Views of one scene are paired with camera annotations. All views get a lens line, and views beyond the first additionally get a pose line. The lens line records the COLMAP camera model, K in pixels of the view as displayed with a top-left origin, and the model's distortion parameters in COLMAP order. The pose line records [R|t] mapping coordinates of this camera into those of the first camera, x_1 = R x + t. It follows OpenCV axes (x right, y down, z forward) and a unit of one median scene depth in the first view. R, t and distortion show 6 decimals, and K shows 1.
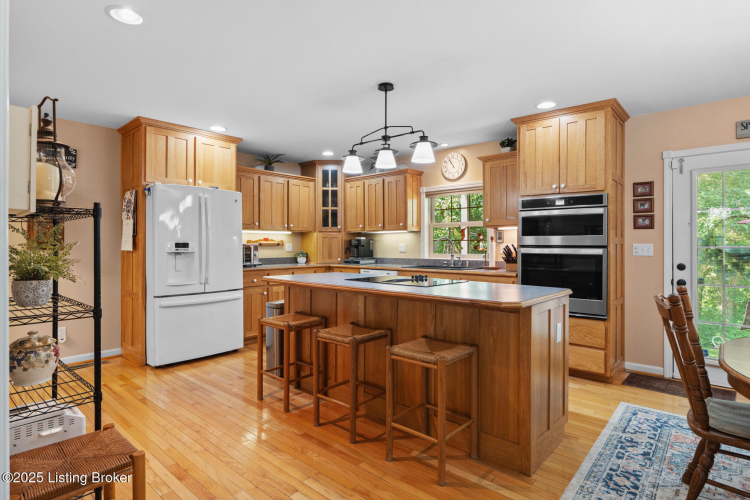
lens RADIAL K [[400.7, 0, 380.5], [0, 400.7, 243.5], [0, 0, 1]] dist [0.002361, 0.000366]
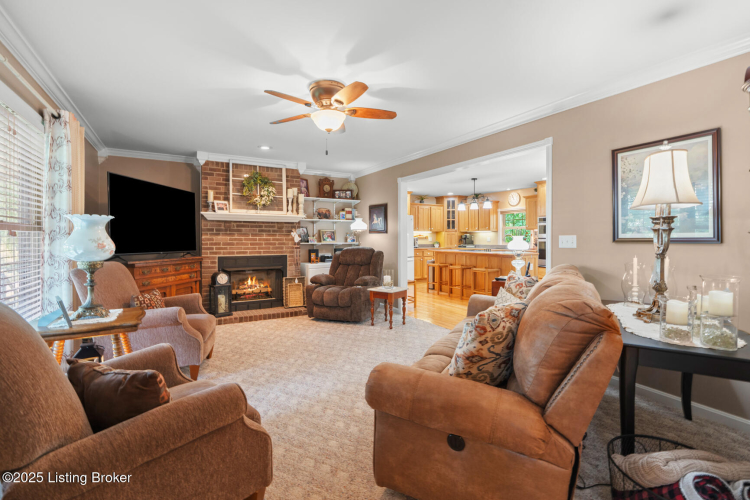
lens RADIAL K [[346.5, 0, 374.0], [0, 346.5, 240.9], [0, 0, 1]] dist [-0.002557, 0.000741]
pose [[0.946143, 0.001415, -0.323746, 0.090053], [0.001759, 0.999953, 0.009512, 0.001103], [0.323745, -0.009569, 0.946096, -0.982990]]
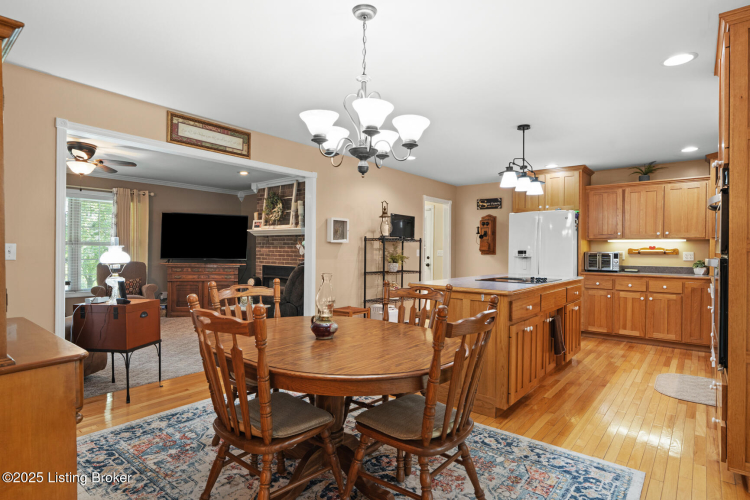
lens RADIAL K [[400.7, 0, 369.9], [0, 400.7, 253.7], [0, 0, 1]] dist [0.002361, 0.000366]
pose [[0.022528, 0.006197, -0.999727, 0.888183], [-0.006750, 0.999959, 0.006046, 0.004451], [0.999723, 0.006612, 0.022569, 0.339405]]
